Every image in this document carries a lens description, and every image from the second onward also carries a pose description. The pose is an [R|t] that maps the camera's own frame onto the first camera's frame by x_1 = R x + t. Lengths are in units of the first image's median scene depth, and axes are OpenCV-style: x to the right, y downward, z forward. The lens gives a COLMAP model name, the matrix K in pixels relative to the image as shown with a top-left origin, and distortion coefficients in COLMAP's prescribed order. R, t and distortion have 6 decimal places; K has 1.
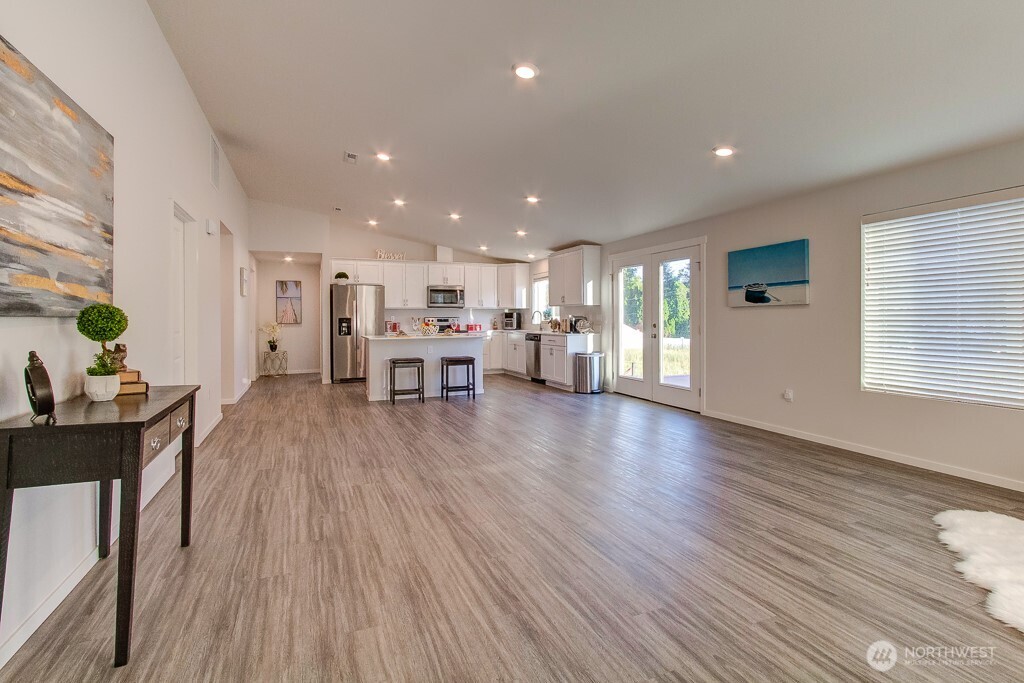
lens RADIAL K [[479.3, 0, 514.5], [0, 479.3, 317.6], [0, 0, 1]] dist [-0.002646, 0.000415]
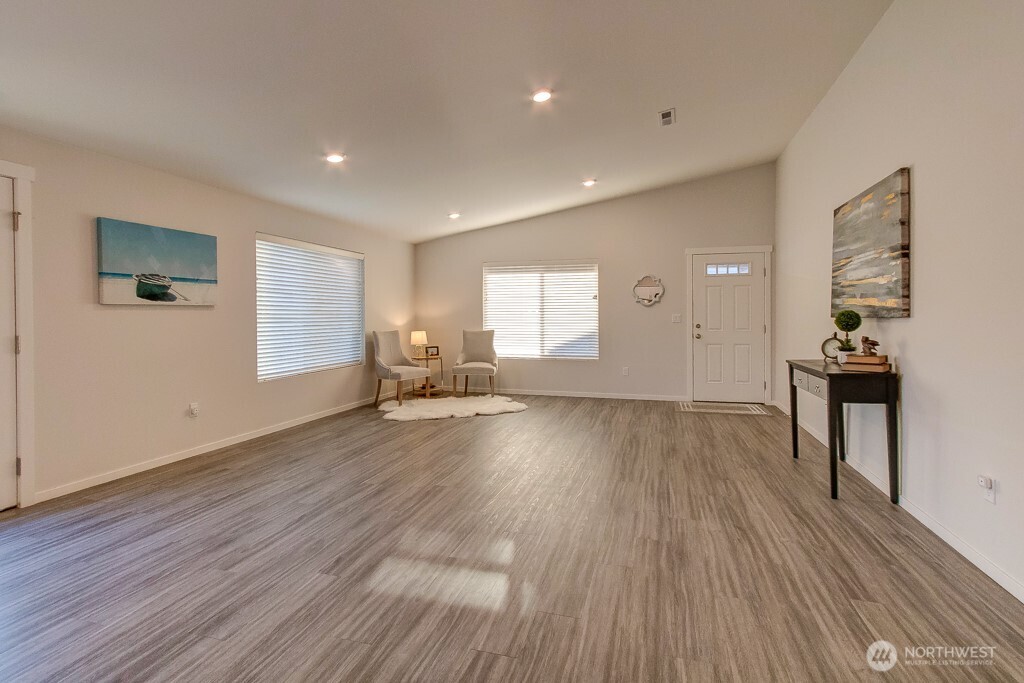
lens RADIAL K [[483.4, 0, 524.9], [0, 483.4, 318.3], [0, 0, 1]] dist [-0.001813, 0.000077]
pose [[-0.777020, 0.001995, 0.629472, -0.278087], [0.003482, 0.999993, 0.001128, -0.001263], [-0.629466, 0.003068, -0.777022, 0.814120]]
